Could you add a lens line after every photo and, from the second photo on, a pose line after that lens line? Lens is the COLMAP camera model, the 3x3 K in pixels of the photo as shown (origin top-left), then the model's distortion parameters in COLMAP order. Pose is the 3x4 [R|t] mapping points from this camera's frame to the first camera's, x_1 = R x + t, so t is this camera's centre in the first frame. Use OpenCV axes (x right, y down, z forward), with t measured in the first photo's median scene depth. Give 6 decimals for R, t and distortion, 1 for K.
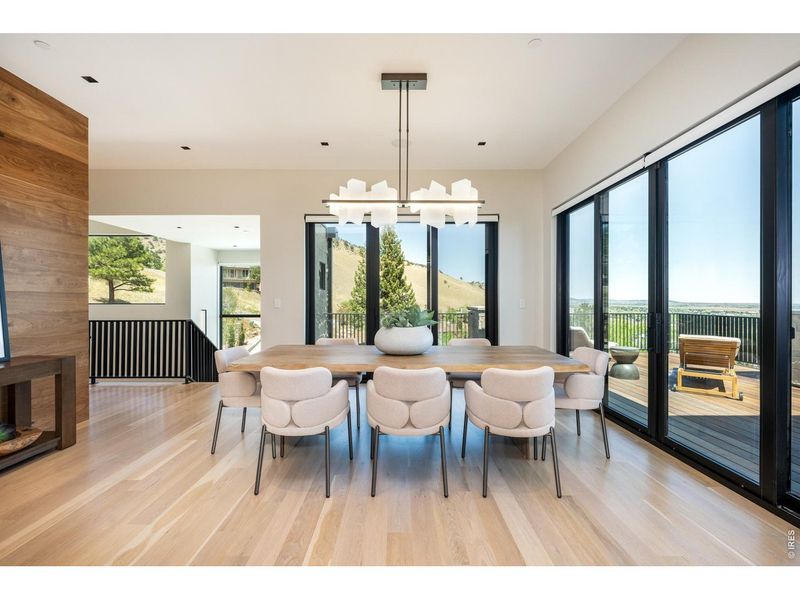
lens RADIAL K [[362.5, 0, 403.1], [0, 362.5, 300.2], [0, 0, 1]] dist [0.000328, 0.000272]
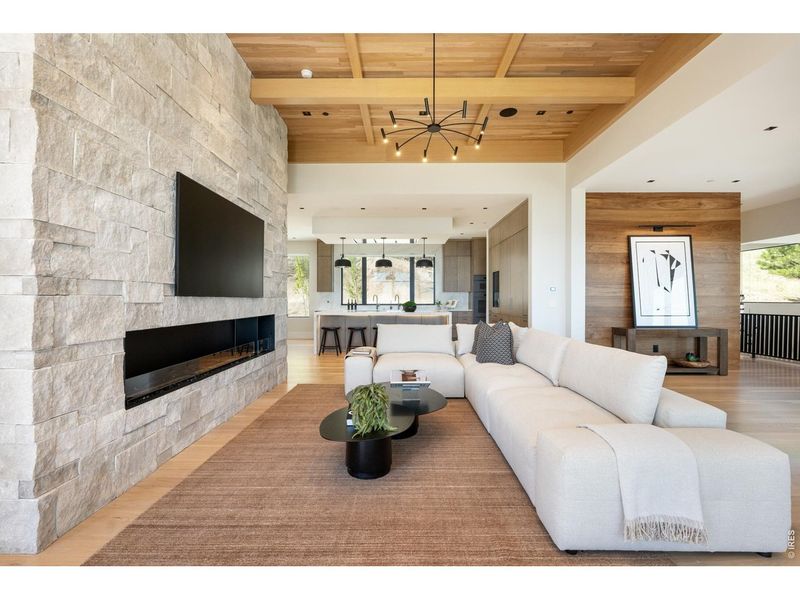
lens RADIAL K [[347.9, 0, 400.0], [0, 347.9, 300.0], [0, 0, 1]] dist [-0.001188, -0.000174]
pose [[0.009223, 0.003594, -0.999951, 0.849327], [-0.001190, 0.999993, 0.003583, -0.004995], [0.999957, 0.001157, 0.009227, -0.693106]]
